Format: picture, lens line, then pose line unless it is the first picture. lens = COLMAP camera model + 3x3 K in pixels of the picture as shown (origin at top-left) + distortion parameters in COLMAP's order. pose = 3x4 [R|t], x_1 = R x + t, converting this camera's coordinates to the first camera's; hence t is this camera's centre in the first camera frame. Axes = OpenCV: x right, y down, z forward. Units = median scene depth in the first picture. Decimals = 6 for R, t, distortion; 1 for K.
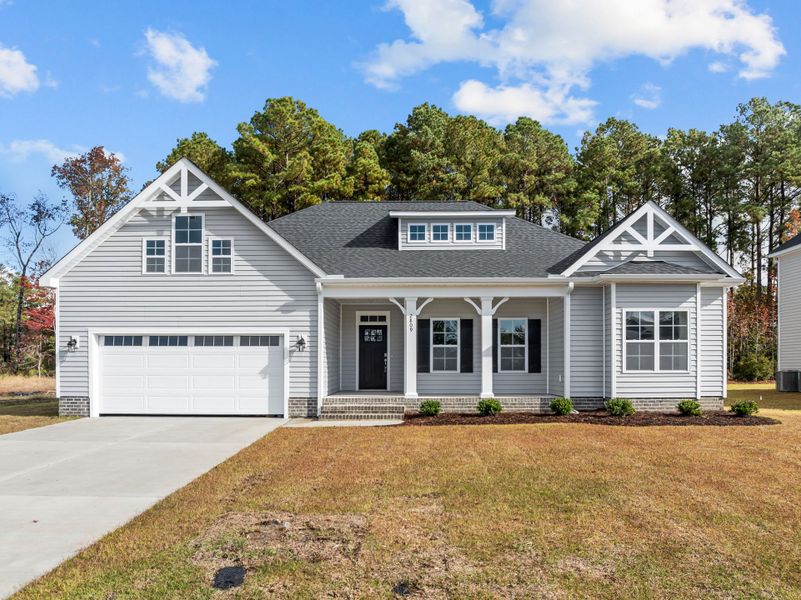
lens RADIAL K [[587.4, 0, 402.6], [0, 587.4, 357.2], [0, 0, 1]] dist [-0.022313, -0.000971]
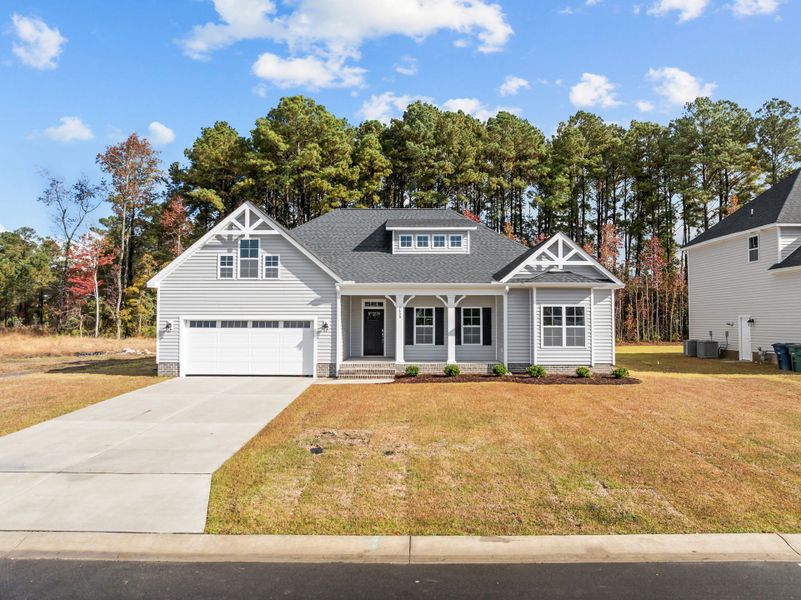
lens RADIAL K [[565.8, 0, 402.0], [0, 565.8, 286.6], [0, 0, 1]] dist [-0.003547, 0.000575]
pose [[0.999991, 0.002804, 0.003307, 0.014916], [-0.002660, 0.999083, -0.042726, -0.062953], [-0.003424, 0.042717, 0.999081, -0.423219]]
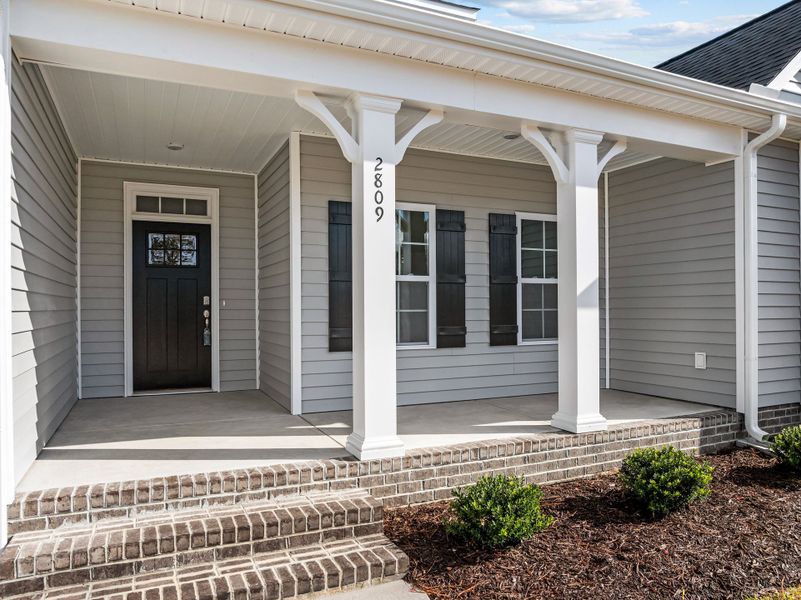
lens RADIAL K [[570.7, 0, 402.2], [0, 570.7, 314.4], [0, 0, 1]] dist [-0.034225, 0.005137]
pose [[0.901586, -0.007395, 0.432537, -0.093724], [-0.003122, 0.999717, 0.023599, -0.005073], [-0.432589, -0.022627, 0.901307, 0.748161]]
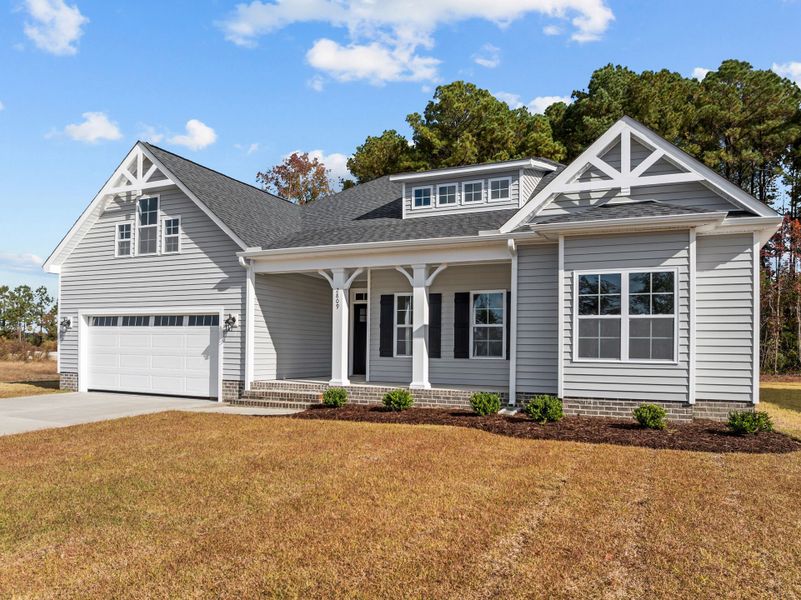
lens RADIAL K [[580.4, 0, 402.8], [0, 580.4, 339.2], [0, 0, 1]] dist [-0.027207, 0.000222]
pose [[0.917886, 0.006712, -0.396787, 0.440655], [-0.010088, 0.999928, -0.006423, 0.006078], [0.396716, 0.009899, 0.917888, 0.256591]]
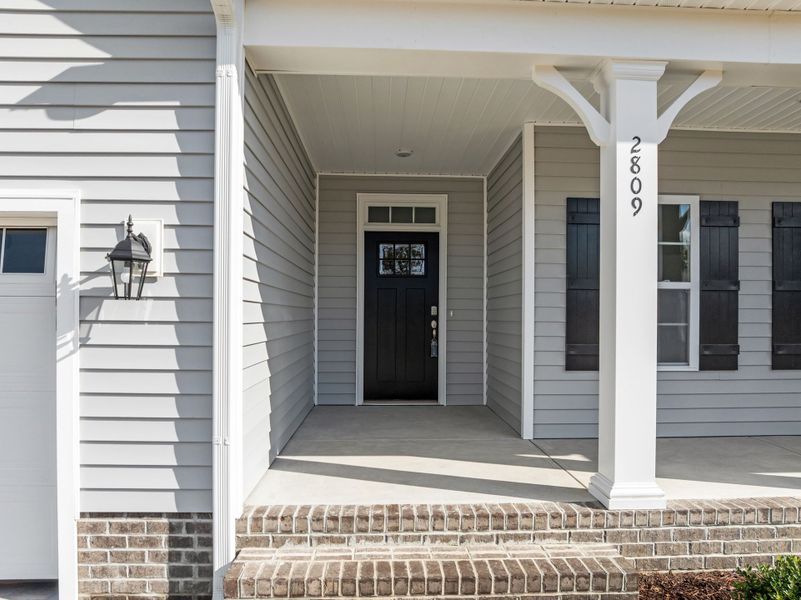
lens RADIAL K [[572.3, 0, 400.5], [0, 572.3, 318.6], [0, 0, 1]] dist [-0.040206, 0.000469]
pose [[0.998516, 0.004939, 0.054226, -0.087872], [-0.005920, 0.999822, 0.017942, -0.006655], [-0.054128, -0.018237, 0.998367, 0.785327]]
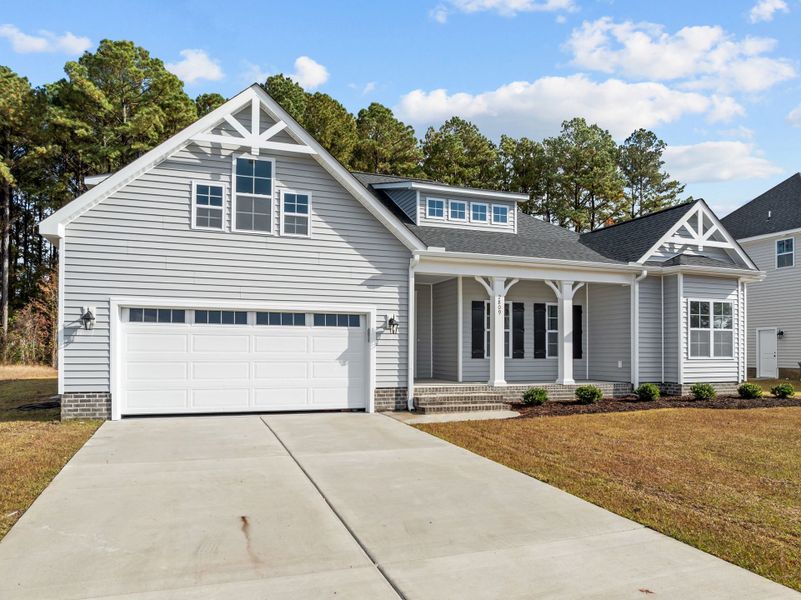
lens RADIAL K [[580.4, 0, 402.8], [0, 580.4, 339.2], [0, 0, 1]] dist [-0.027207, 0.000222]
pose [[0.932345, 0.012493, 0.361354, -0.457621], [-0.011599, 0.999922, -0.004644, 0.001873], [-0.361384, 0.000139, 0.932417, 0.202115]]
